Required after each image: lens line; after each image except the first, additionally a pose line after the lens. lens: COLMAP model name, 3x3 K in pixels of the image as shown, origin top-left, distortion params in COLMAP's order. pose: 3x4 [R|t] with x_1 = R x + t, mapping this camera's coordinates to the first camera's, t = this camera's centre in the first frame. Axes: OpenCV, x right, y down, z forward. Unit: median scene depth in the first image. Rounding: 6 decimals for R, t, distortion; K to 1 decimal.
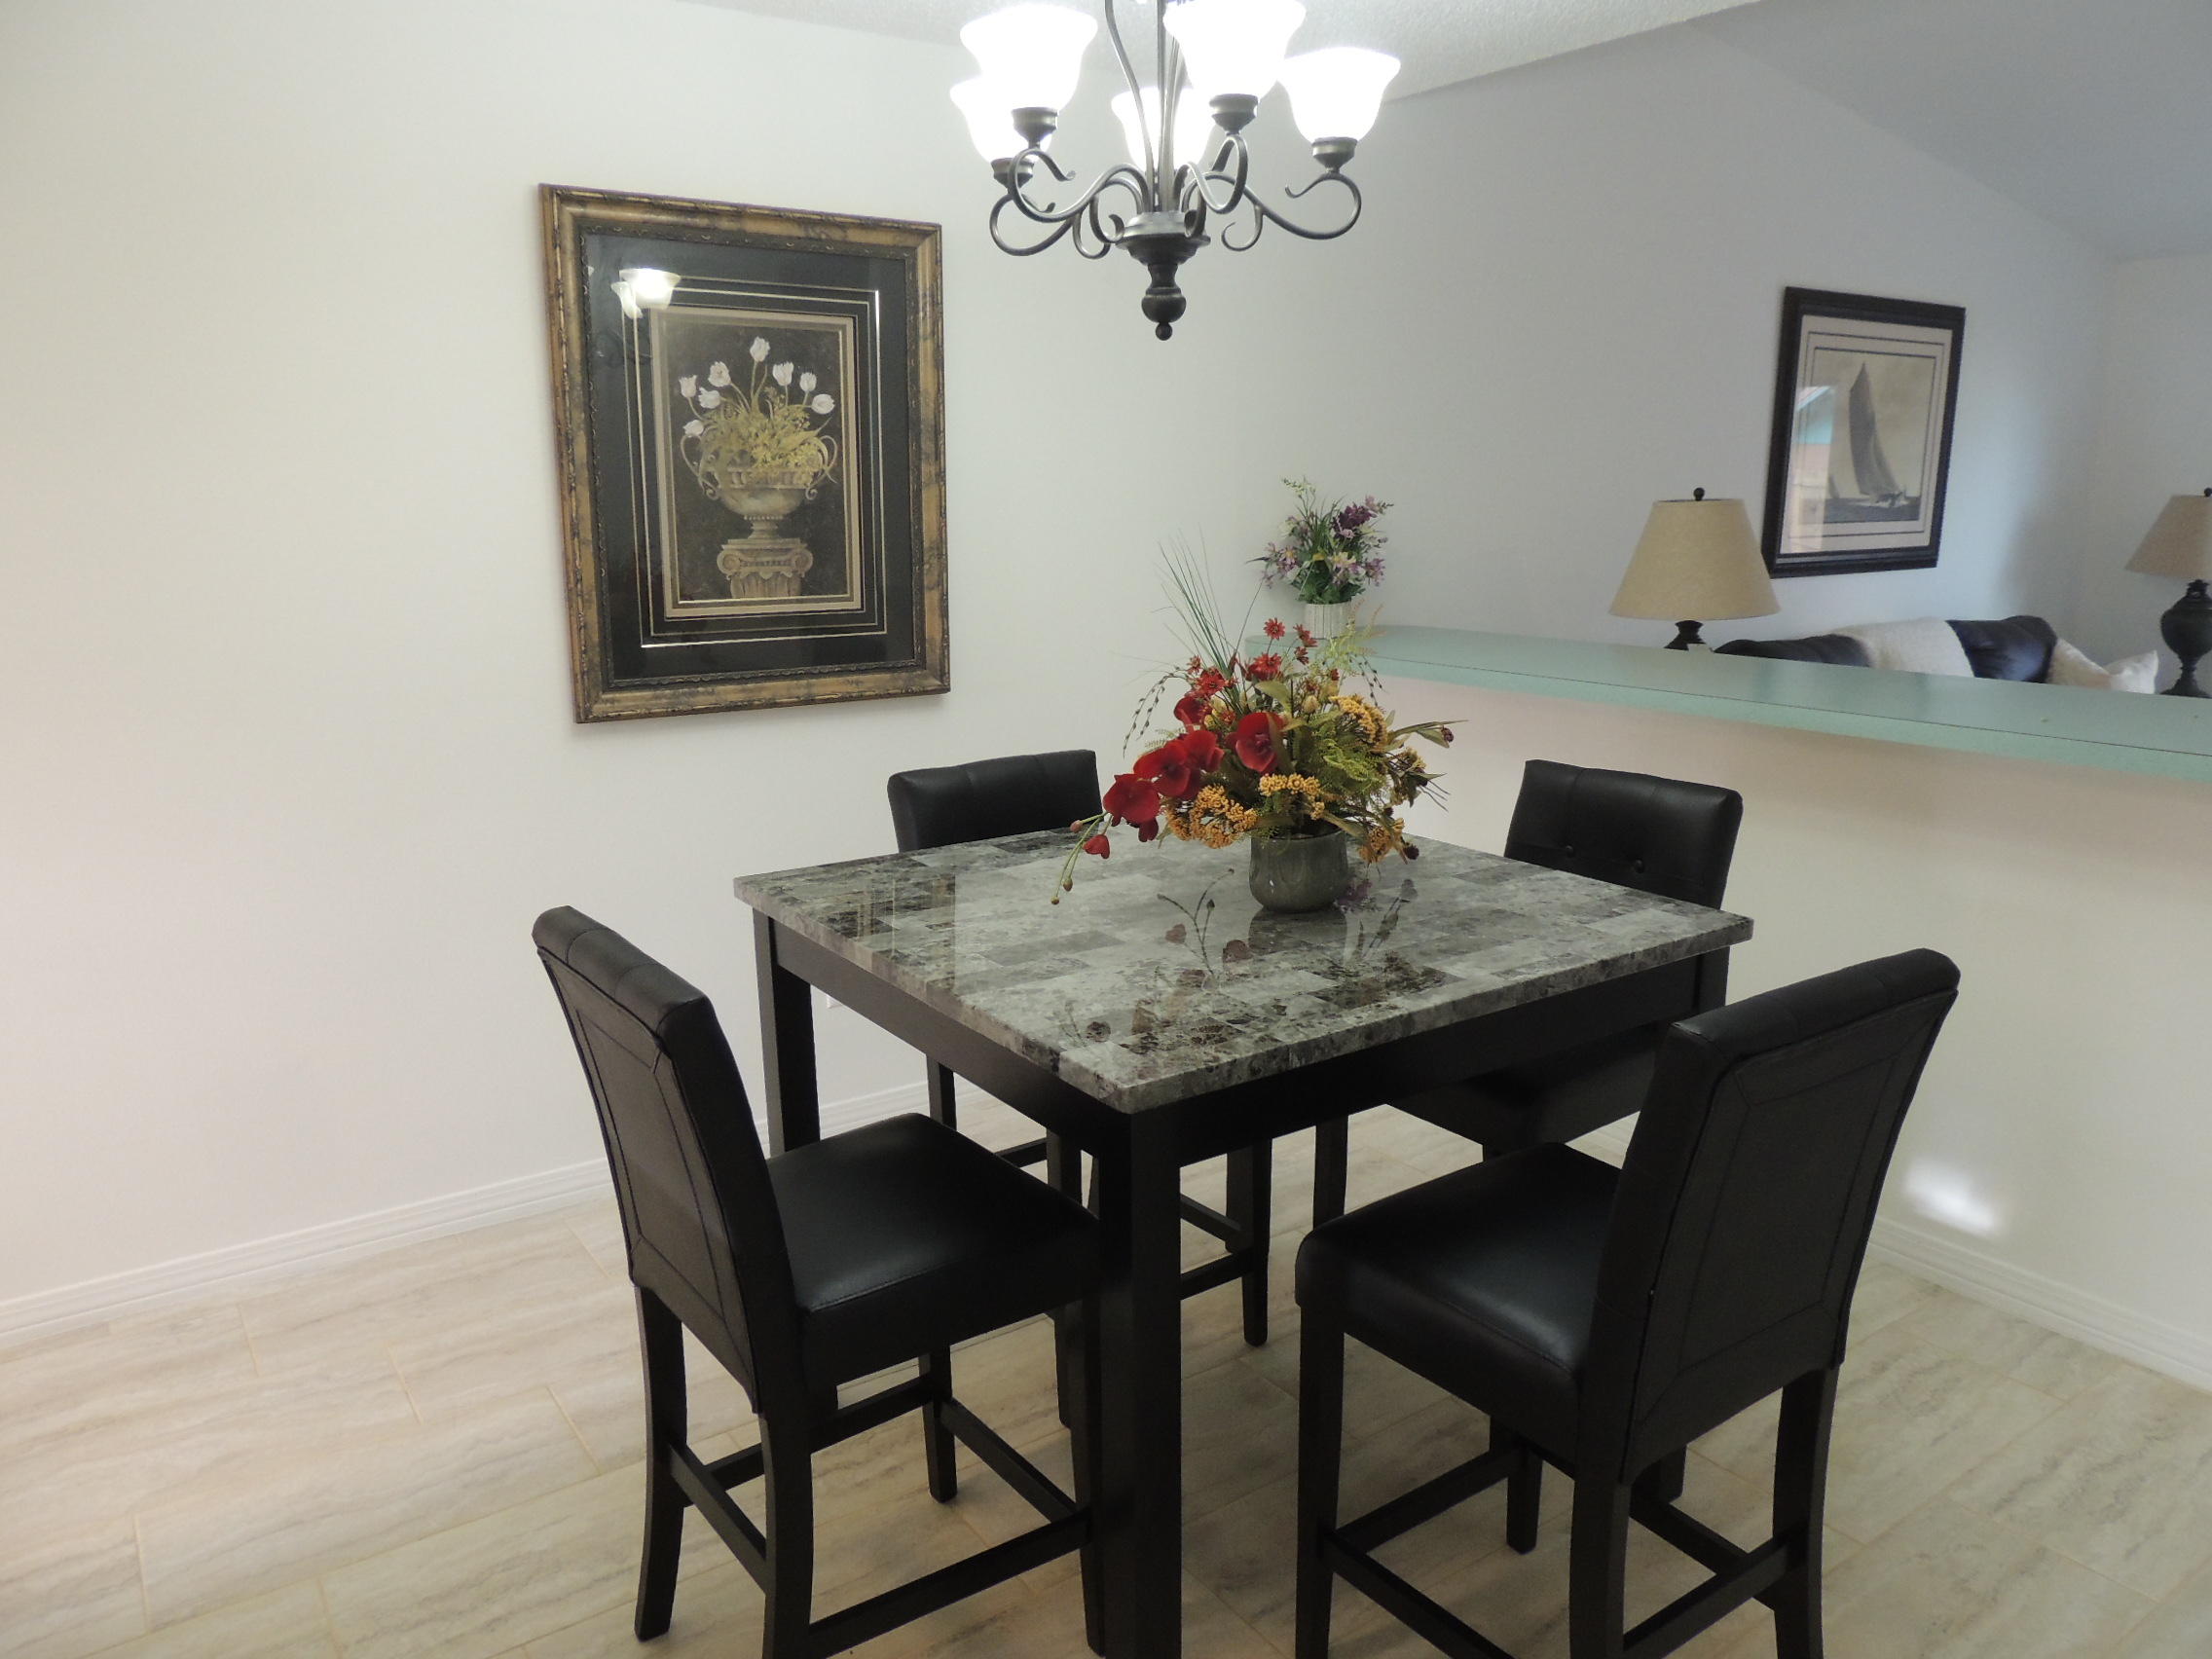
lens RADIAL K [[1623.8, 0, 1106.0], [0, 1623.8, 829.5], [0, 0, 1]] dist [-0.002864, 0.002204]
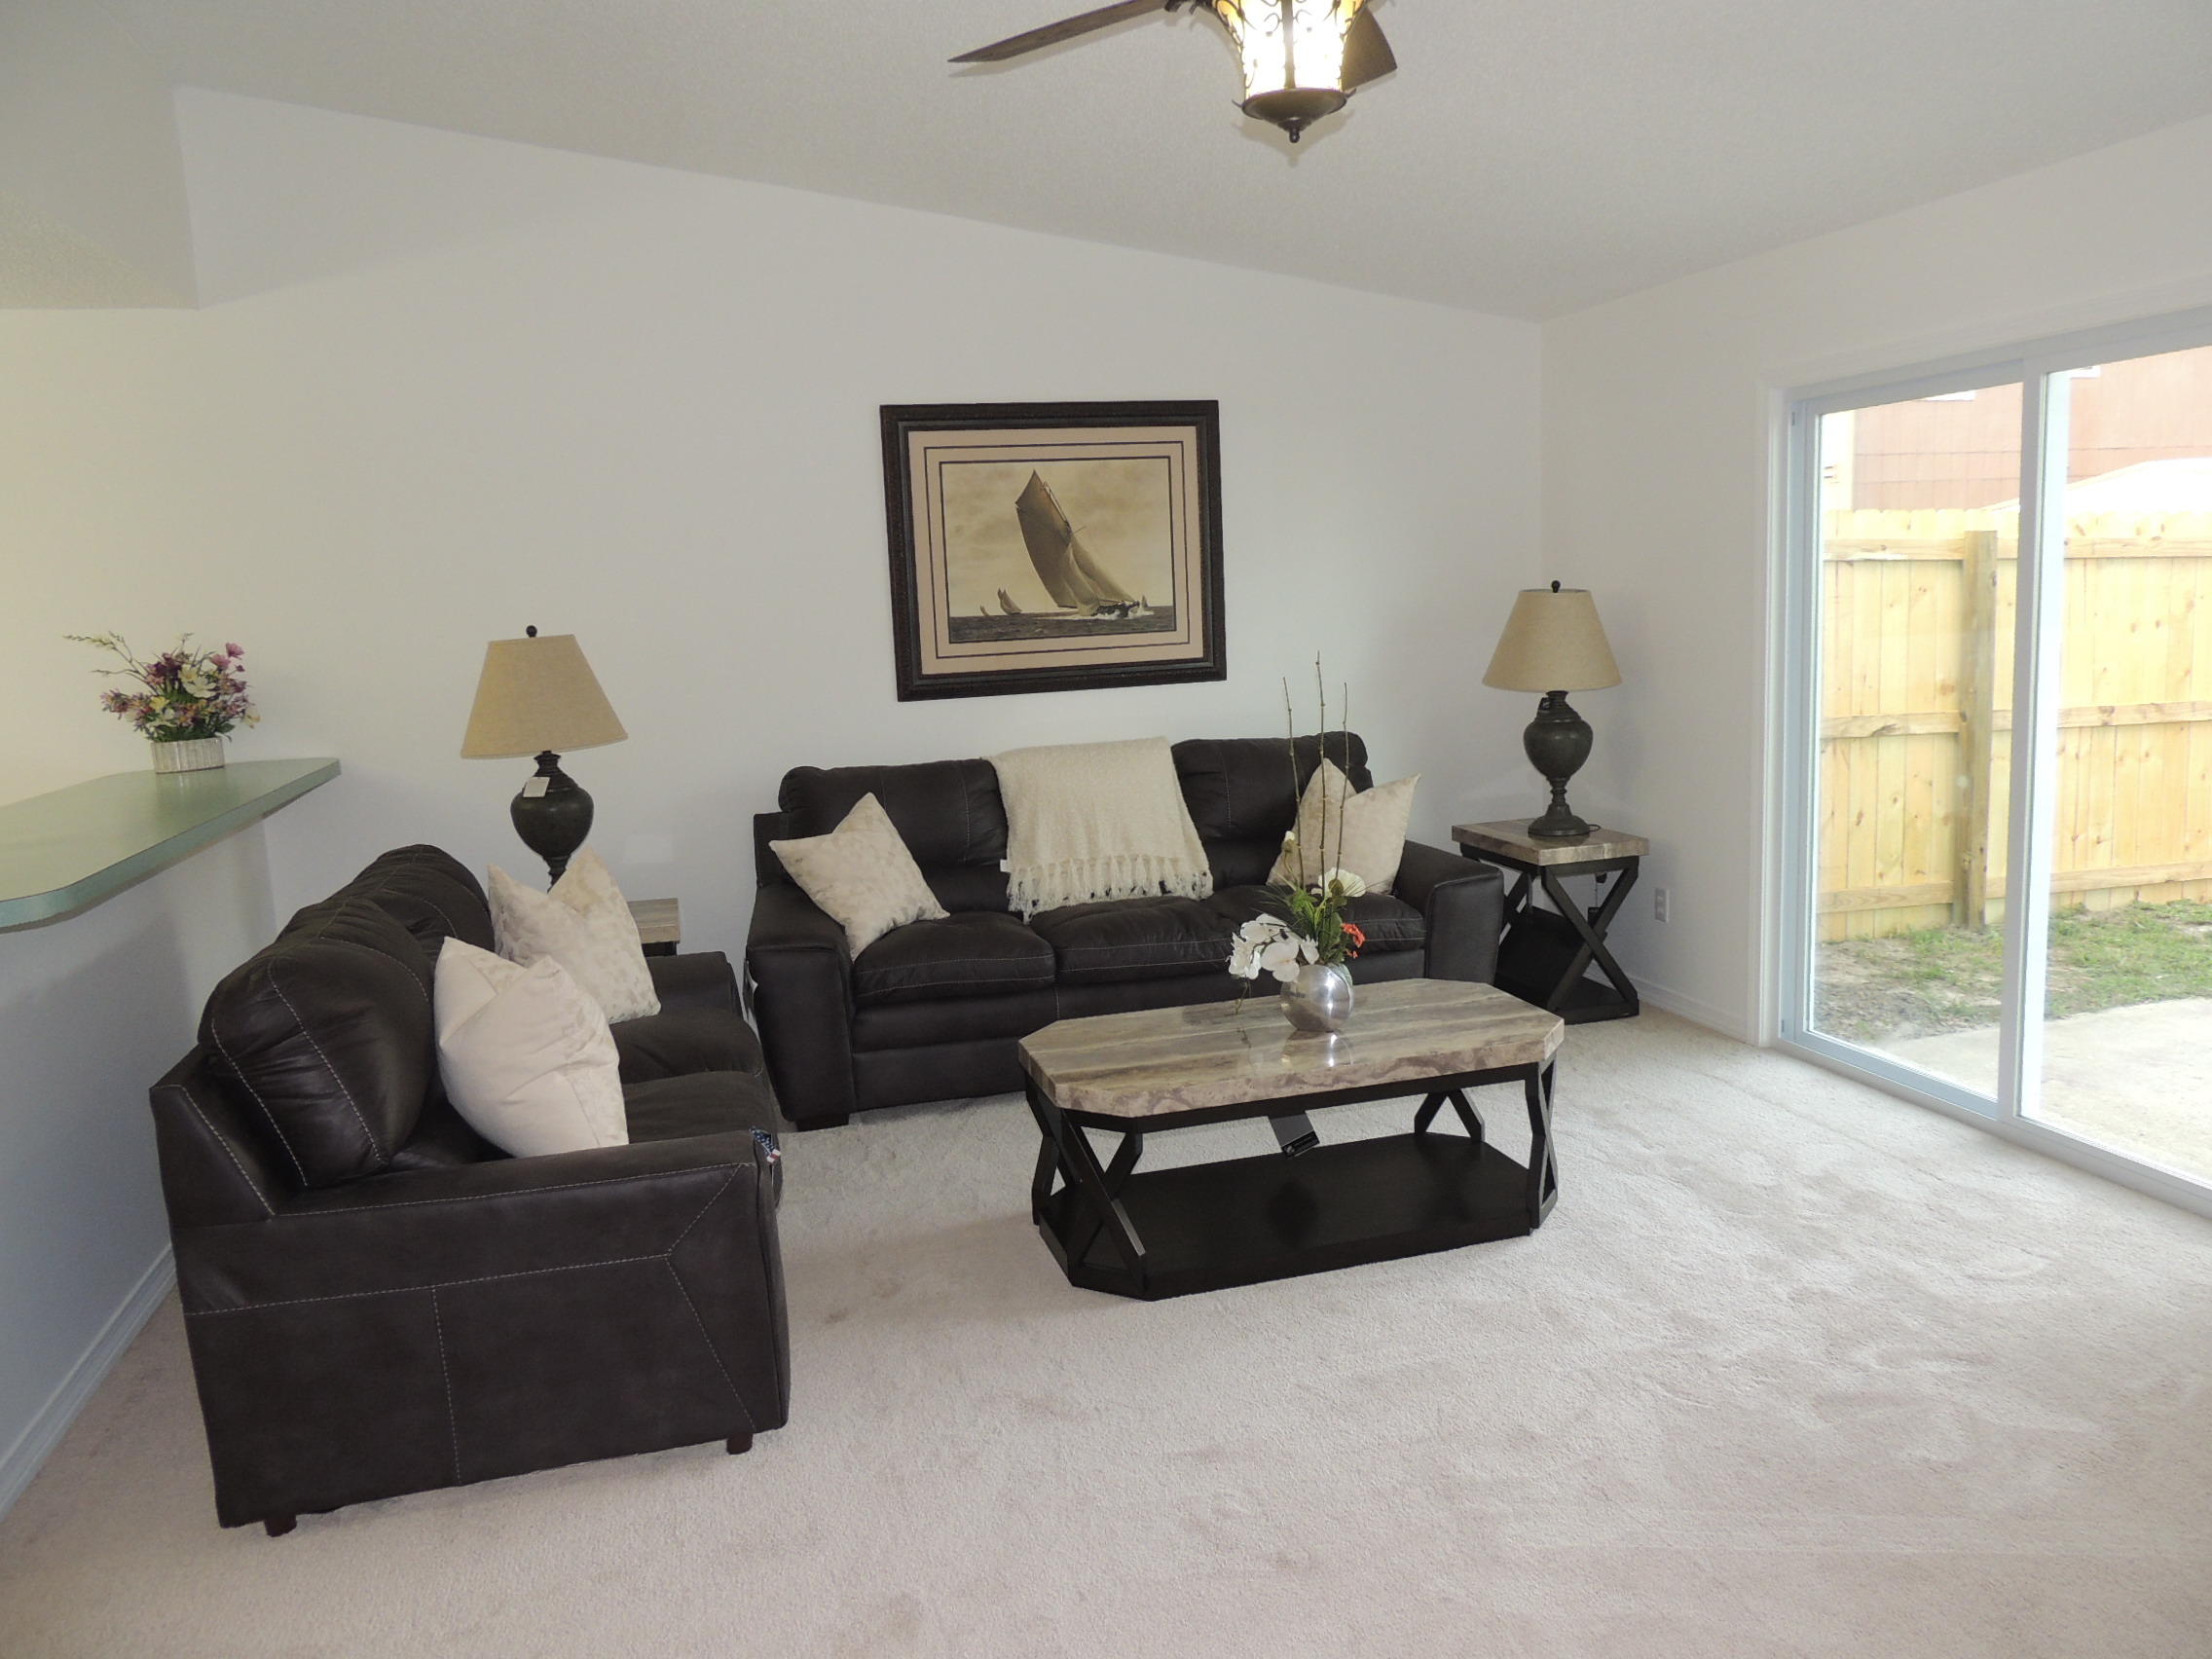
lens RADIAL K [[1623.8, 0, 1106.0], [0, 1623.8, 829.5], [0, 0, 1]] dist [-0.002864, 0.002204]
pose [[0.935680, 0.011288, -0.352670, 0.816254], [-0.030794, 0.998287, -0.049749, -0.032315], [0.351504, 0.057410, 0.934425, 0.137164]]
